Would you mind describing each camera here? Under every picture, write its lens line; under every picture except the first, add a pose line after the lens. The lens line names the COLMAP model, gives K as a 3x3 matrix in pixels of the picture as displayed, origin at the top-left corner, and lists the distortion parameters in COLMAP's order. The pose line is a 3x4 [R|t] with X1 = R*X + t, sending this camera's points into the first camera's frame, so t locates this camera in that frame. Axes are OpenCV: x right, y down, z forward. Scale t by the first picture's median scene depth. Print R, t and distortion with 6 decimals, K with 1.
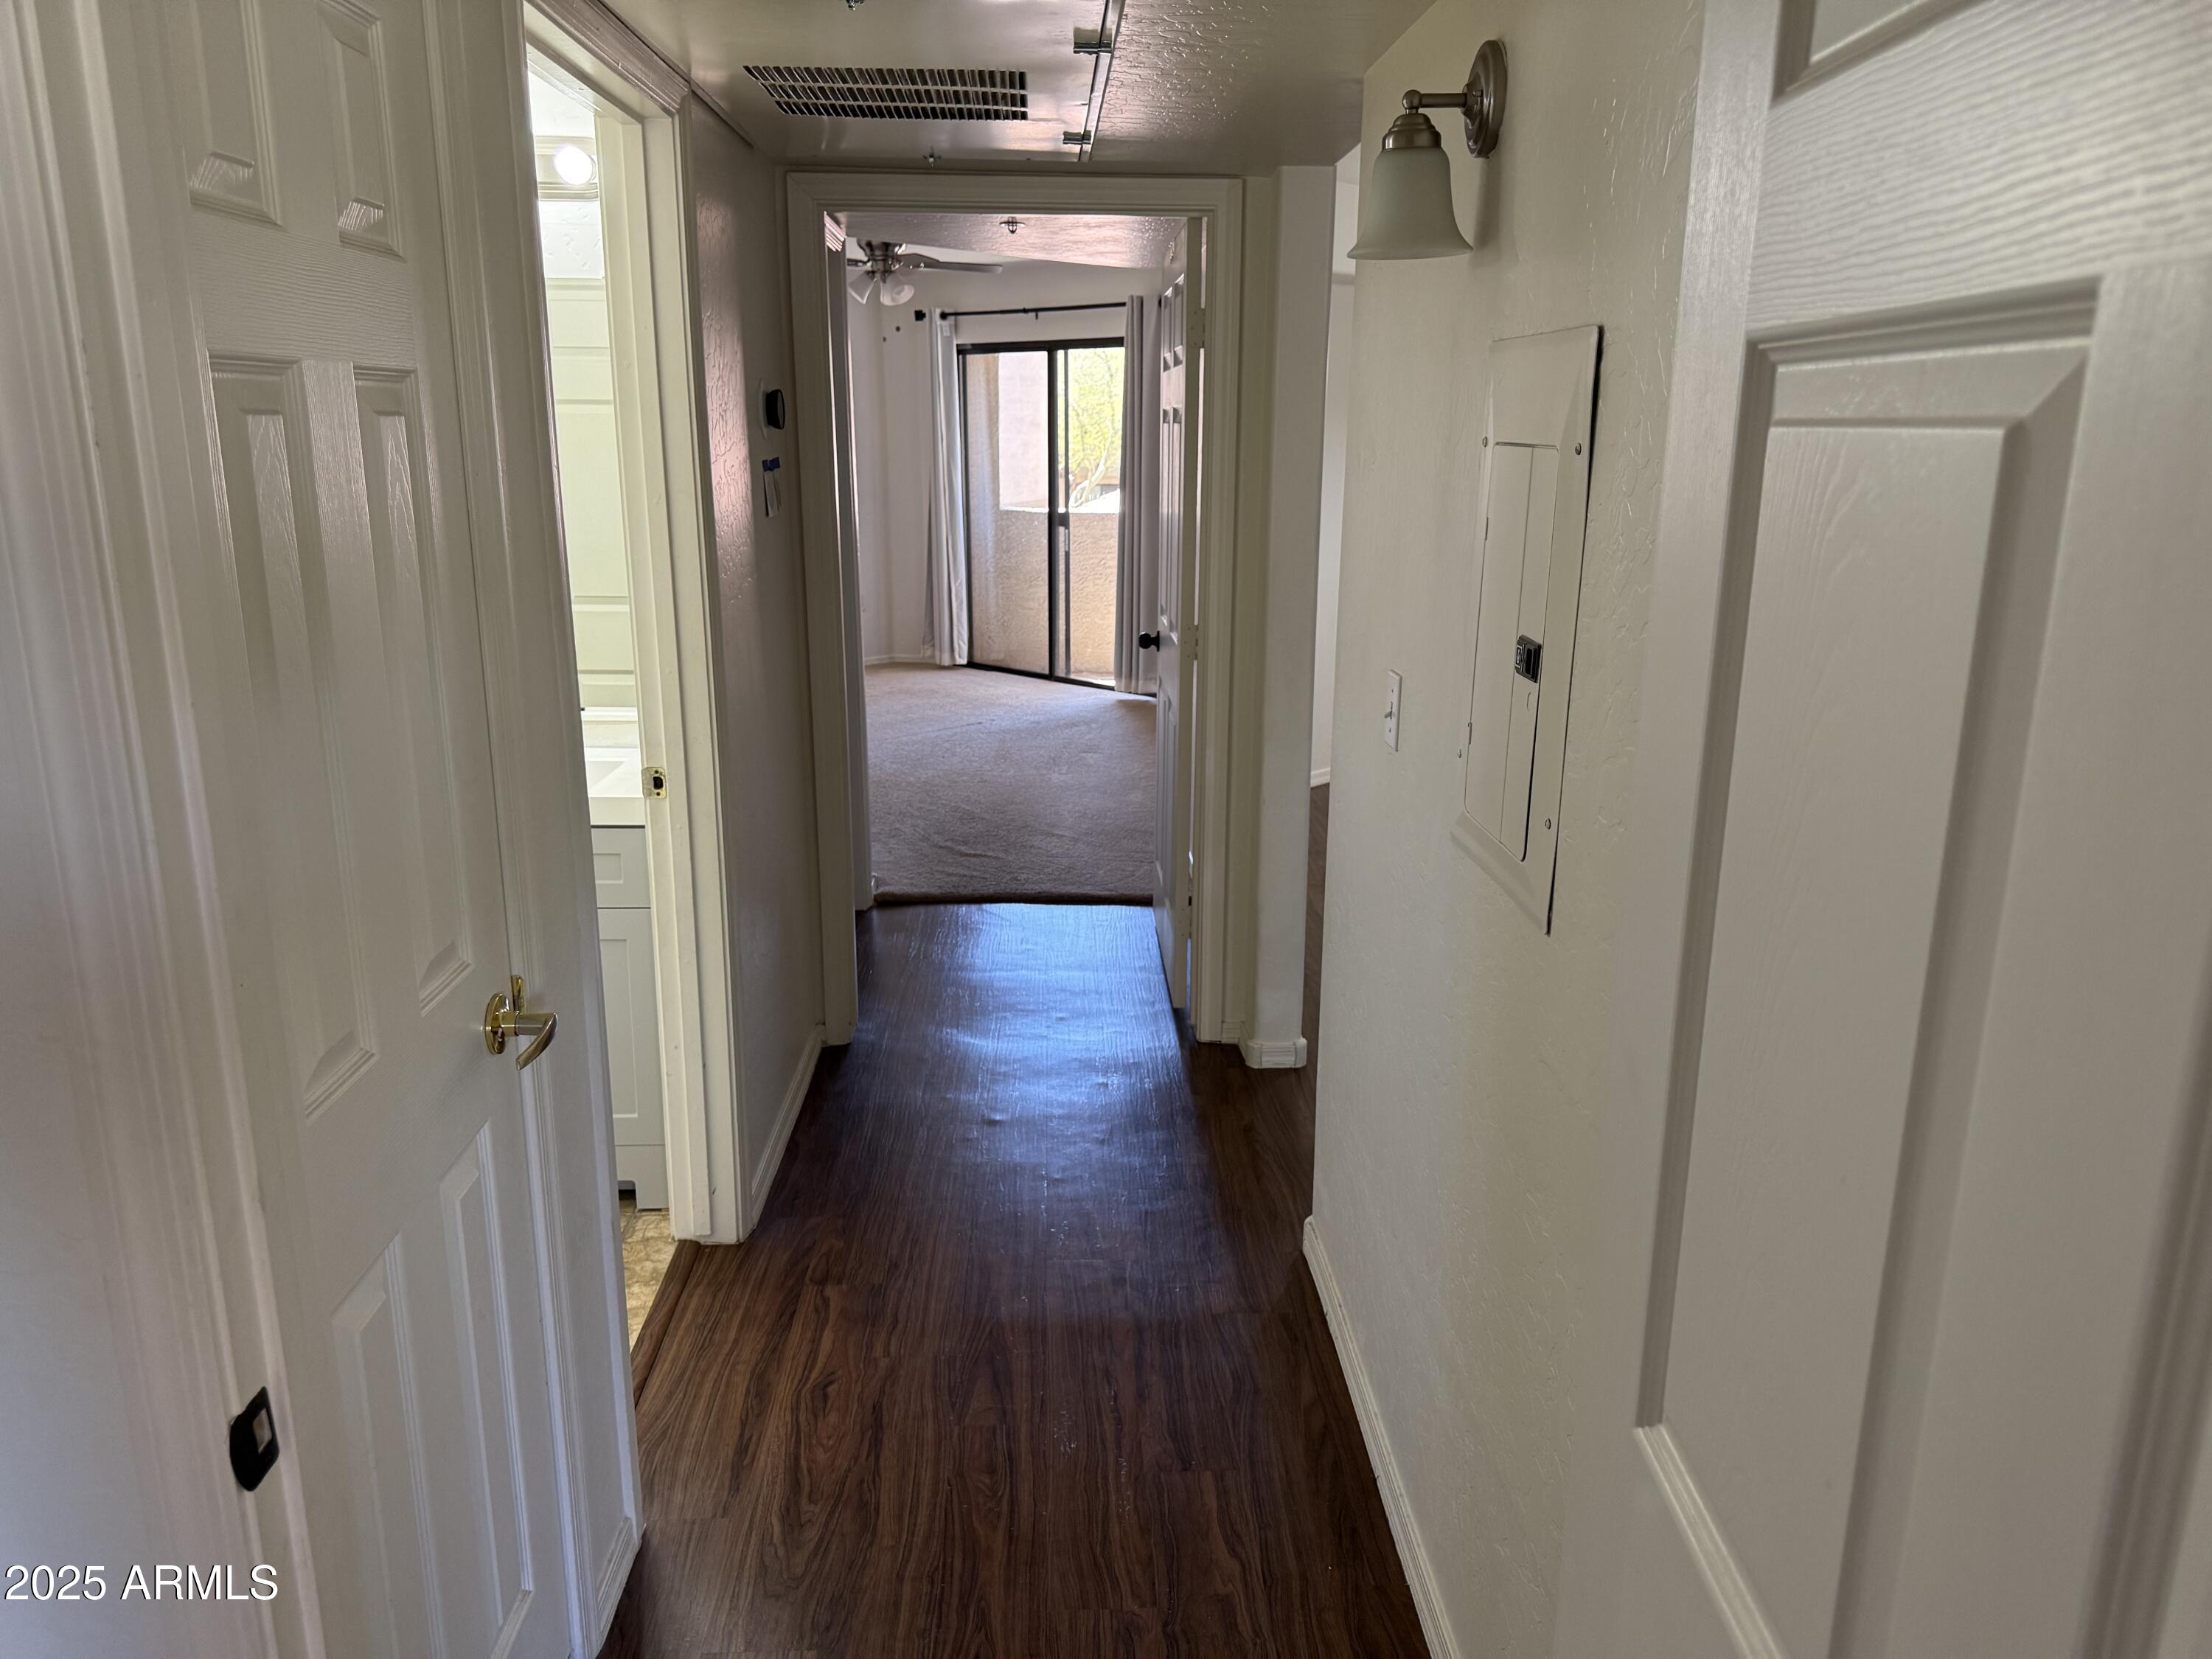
lens RADIAL K [[1565.2, 0, 1106.0], [0, 1565.2, 829.5], [0, 0, 1]] dist [0.116059, -0.235408]
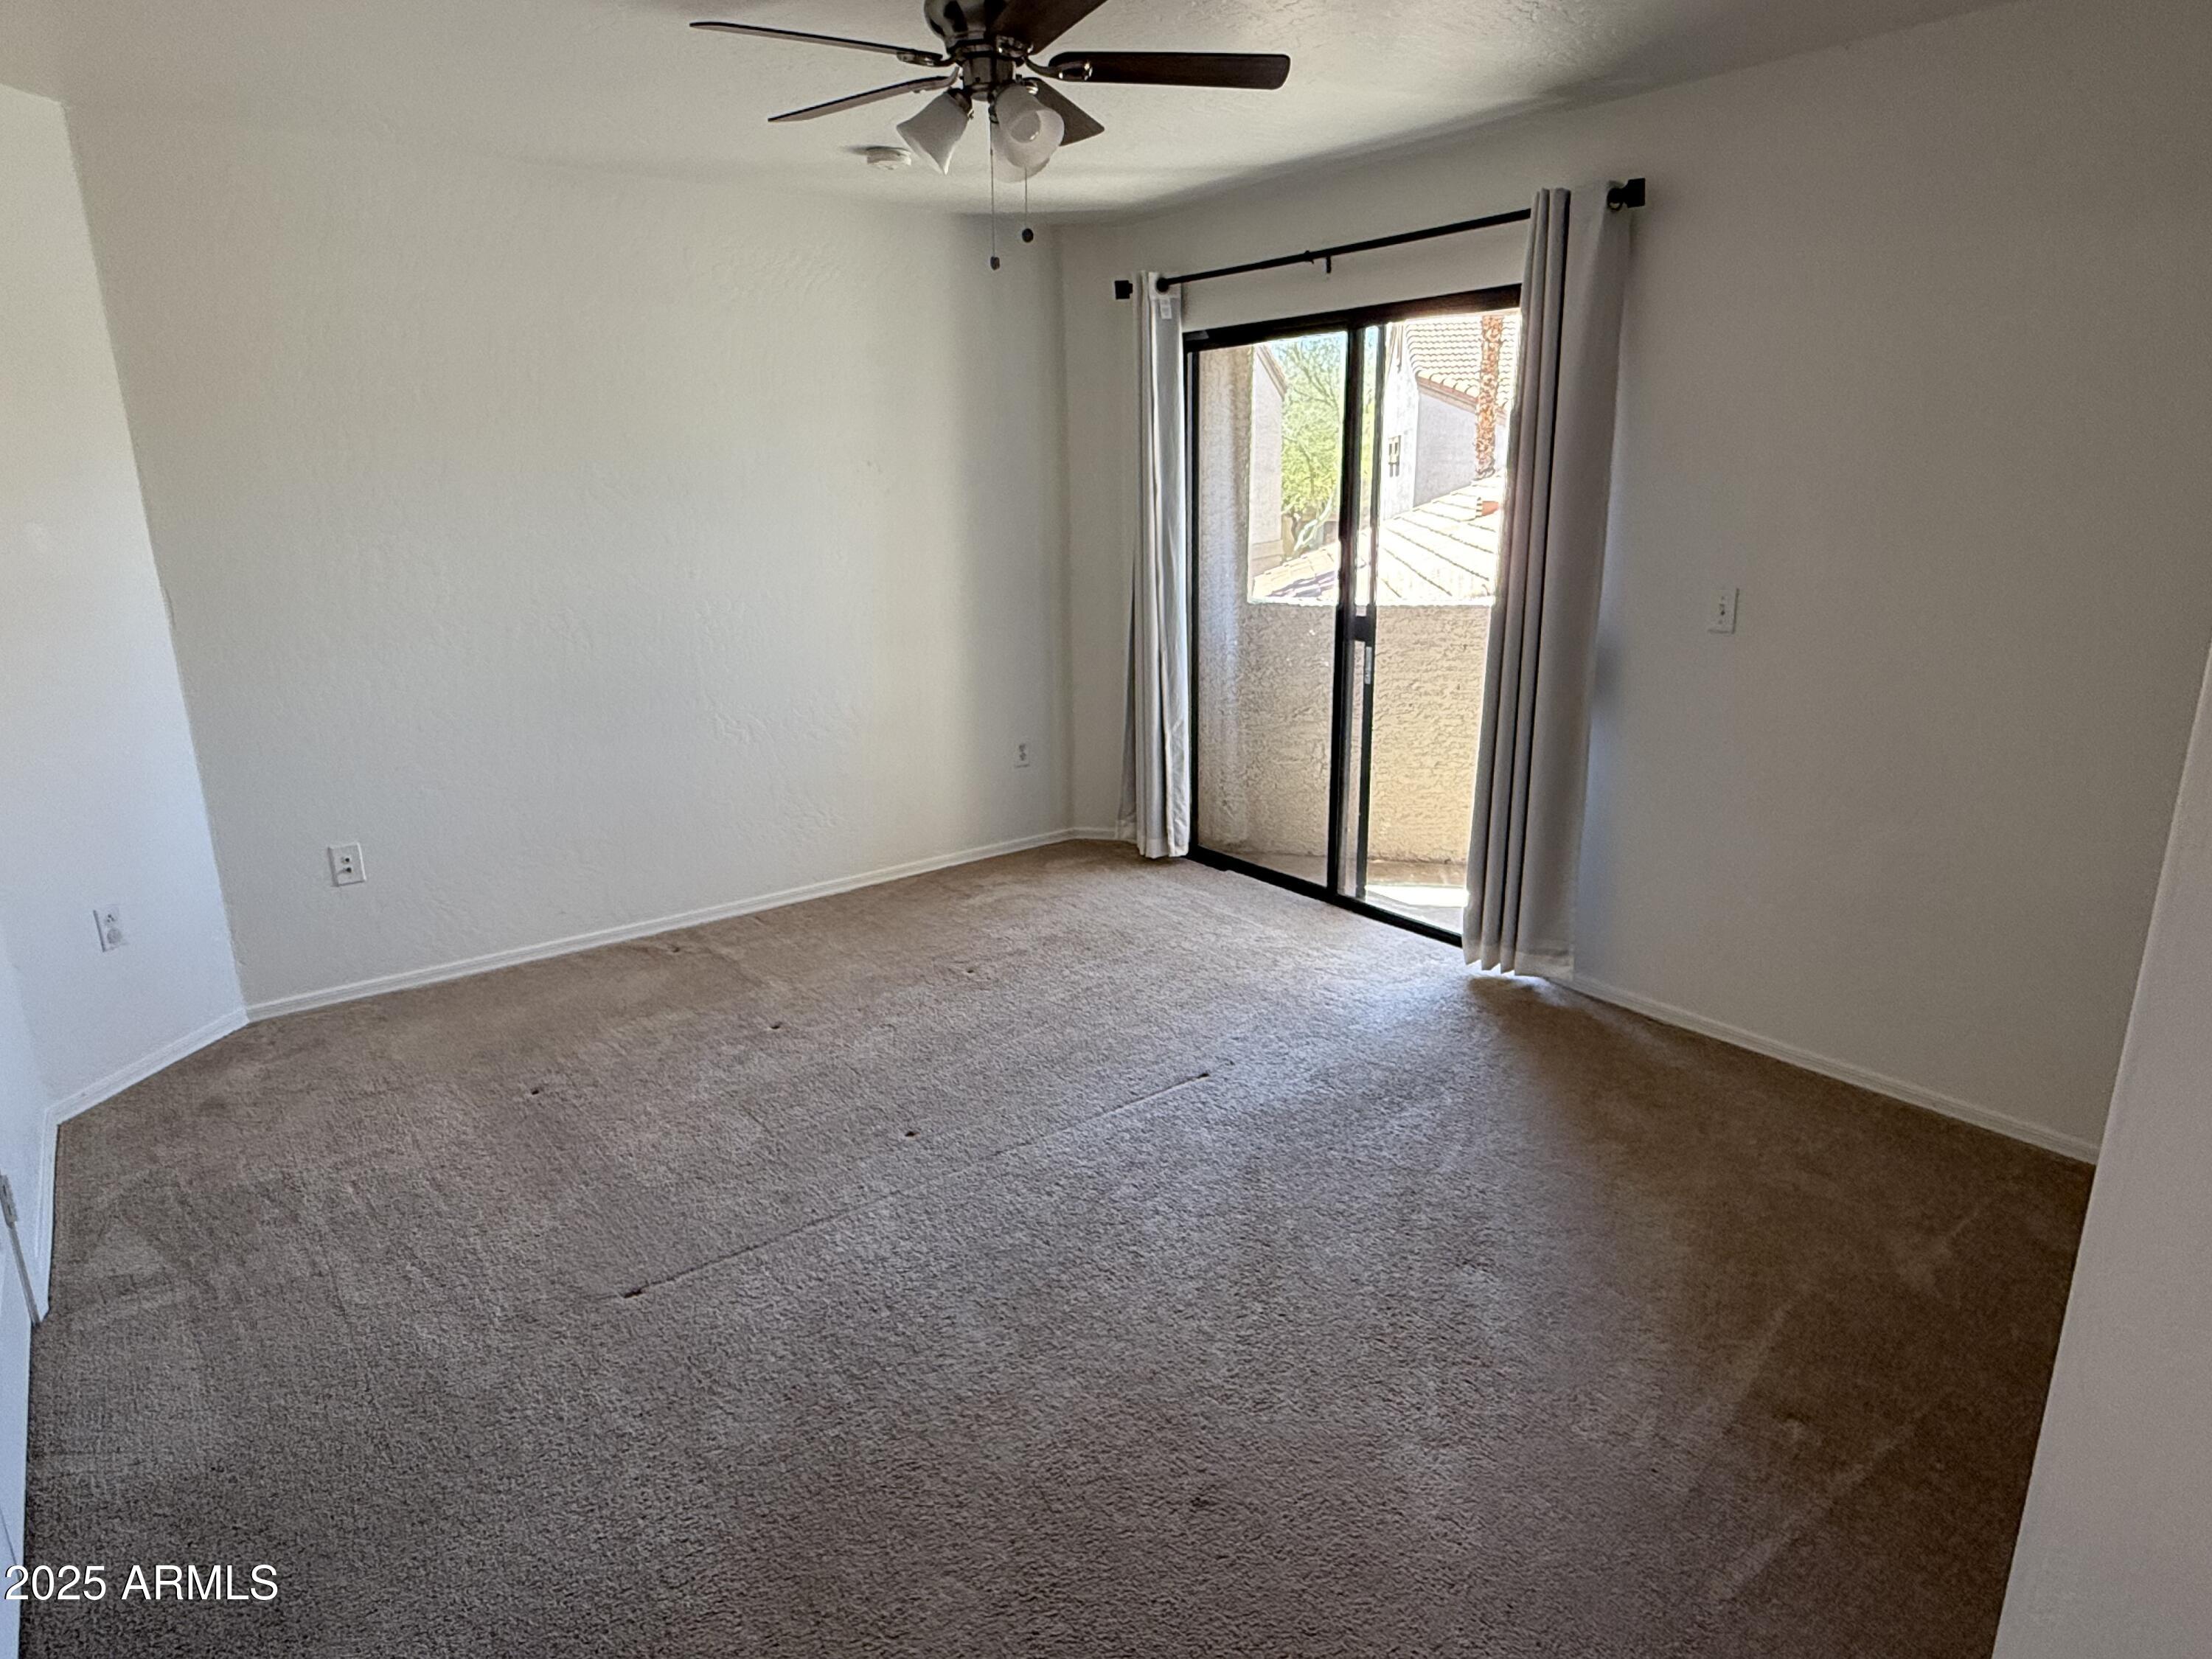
lens RADIAL K [[1314.0, 0, 1106.0], [0, 1314.0, 829.5], [0, 0, 1]] dist [-0.045477, -0.000896]
pose [[0.987537, 0.024655, -0.155441, -0.042580], [-0.022079, 0.999589, 0.018281, -0.129168], [0.155828, -0.014622, 0.987676, 0.509857]]
